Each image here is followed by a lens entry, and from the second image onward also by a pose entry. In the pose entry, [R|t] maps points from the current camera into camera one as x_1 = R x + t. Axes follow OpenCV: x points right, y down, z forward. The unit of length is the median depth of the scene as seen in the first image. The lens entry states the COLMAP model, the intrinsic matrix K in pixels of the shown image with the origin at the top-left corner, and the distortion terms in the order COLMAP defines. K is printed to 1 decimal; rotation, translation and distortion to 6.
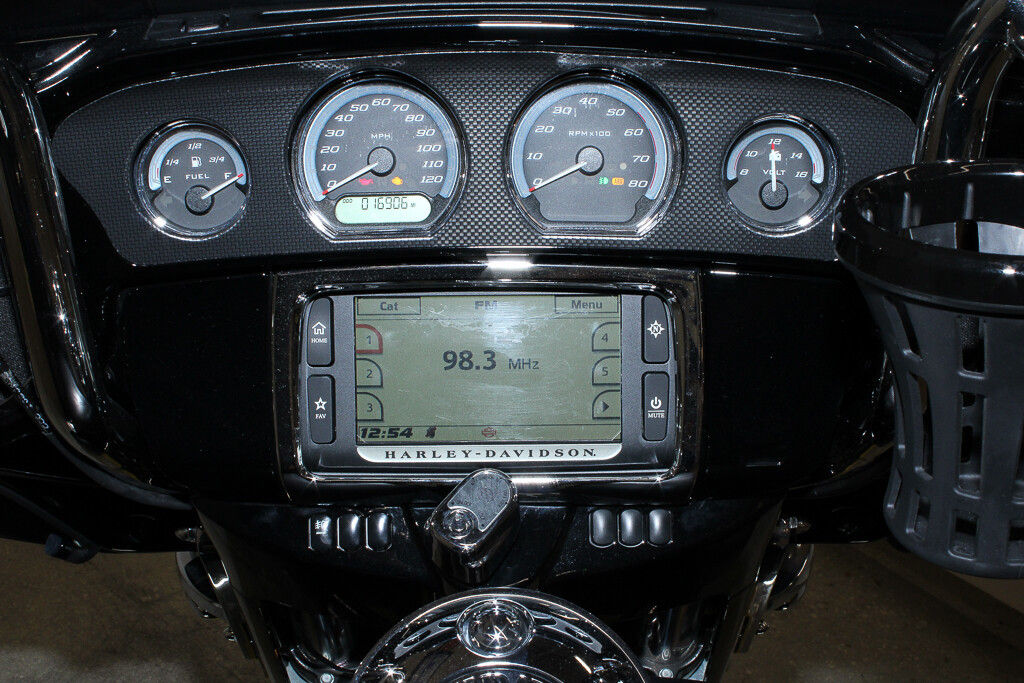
lens RADIAL K [[1383.4, 0, 512.0], [0, 1383.4, 341.5], [0, 0, 1]] dist [-0.037353, 0.007613]
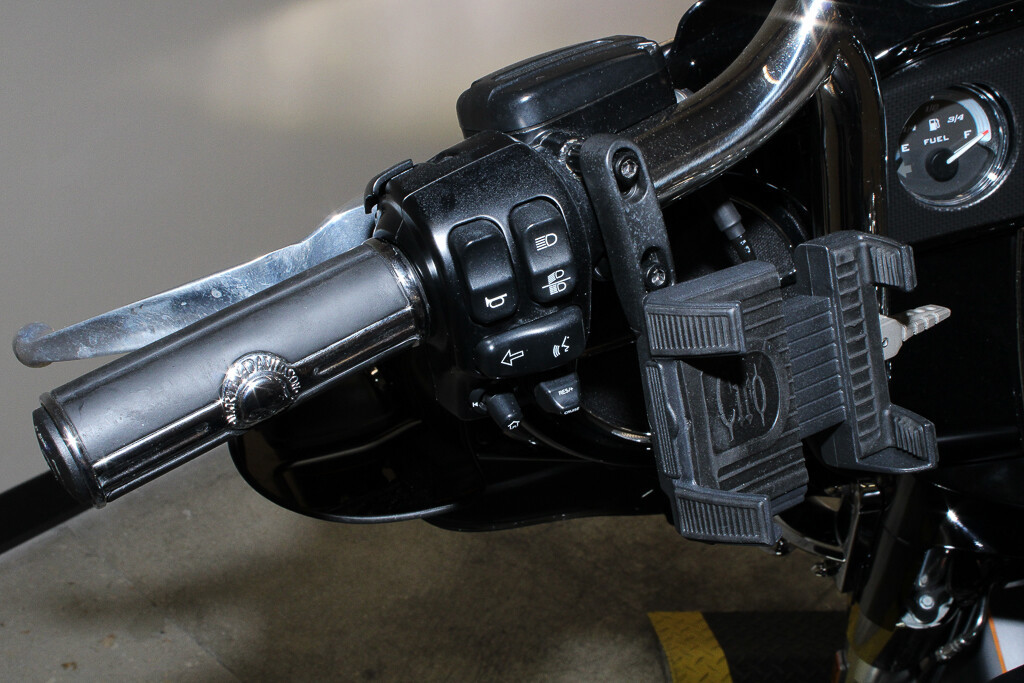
lens RADIAL K [[1332.0, 0, 512.0], [0, 1332.0, 341.5], [0, 0, 1]] dist [-0.008847, 0.008988]
pose [[0.987129, -0.137428, -0.081792, -0.435717], [0.145973, 0.983180, 0.109764, -0.120363], [0.065332, -0.120291, 0.990587, 0.068750]]
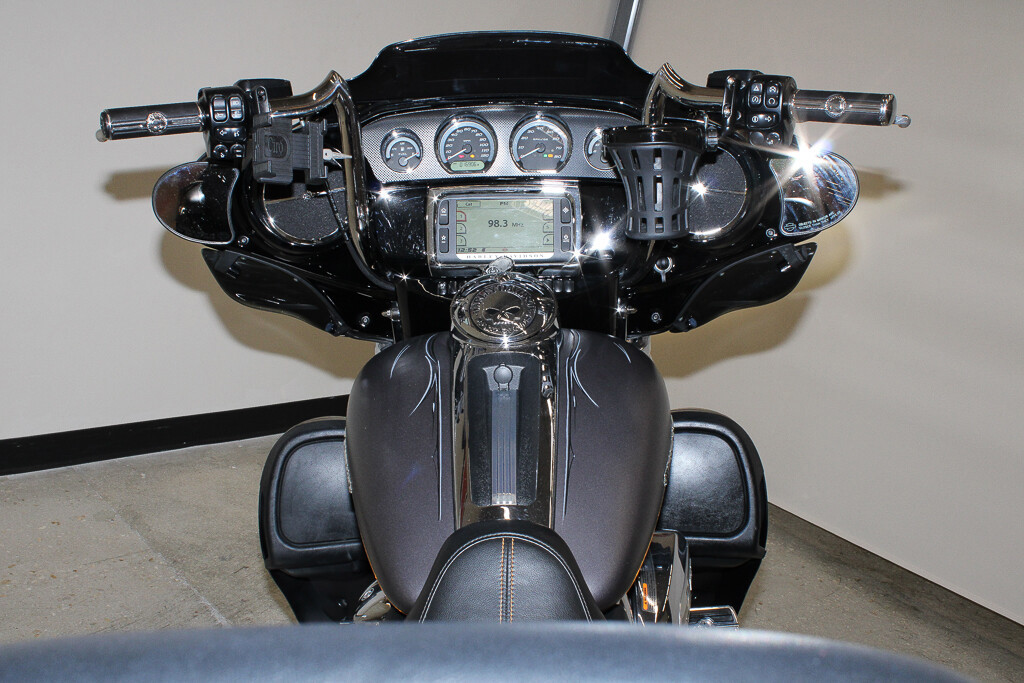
lens RADIAL K [[1121.0, 0, 512.0], [0, 1121.0, 341.5], [0, 0, 1]] dist [-0.099941, 0.021021]
pose [[0.999029, -0.001827, -0.044016, 0.094727], [-0.005541, 0.985994, -0.166690, 0.617606], [0.043704, 0.166772, 0.985026, -1.147721]]
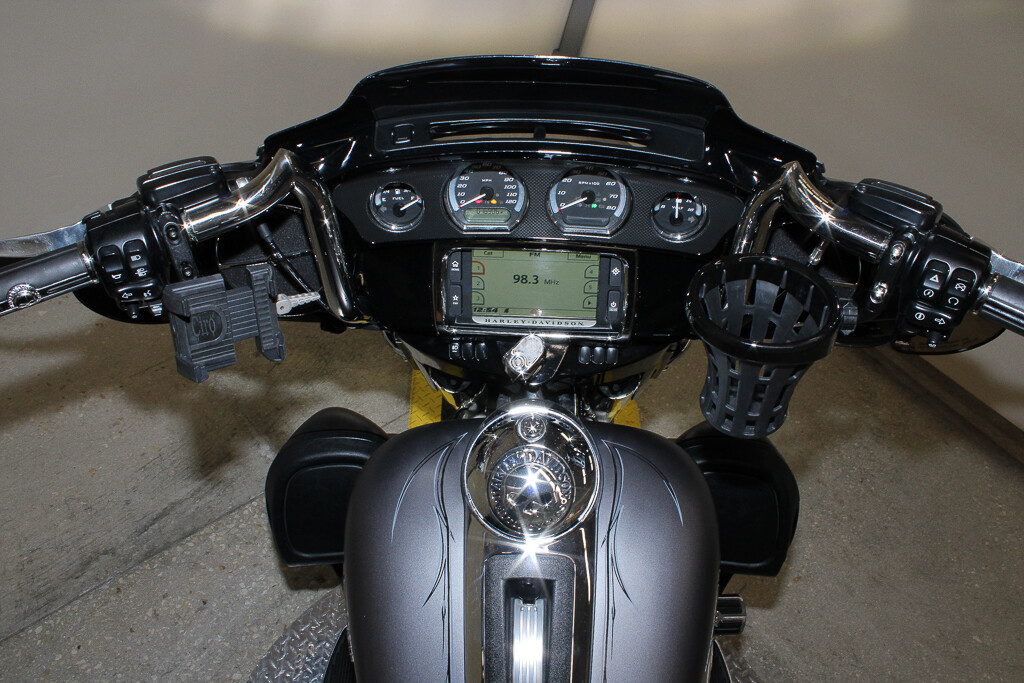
lens RADIAL K [[858.0, 0, 512.0], [0, 858.0, 341.5], [0, 0, 1]] dist [-0.157103, 0.086826]
pose [[0.997980, 0.048541, -0.040972, 0.005611], [-0.031662, 0.939305, 0.341619, -0.344165], [0.055068, -0.339632, 0.938945, -0.255337]]
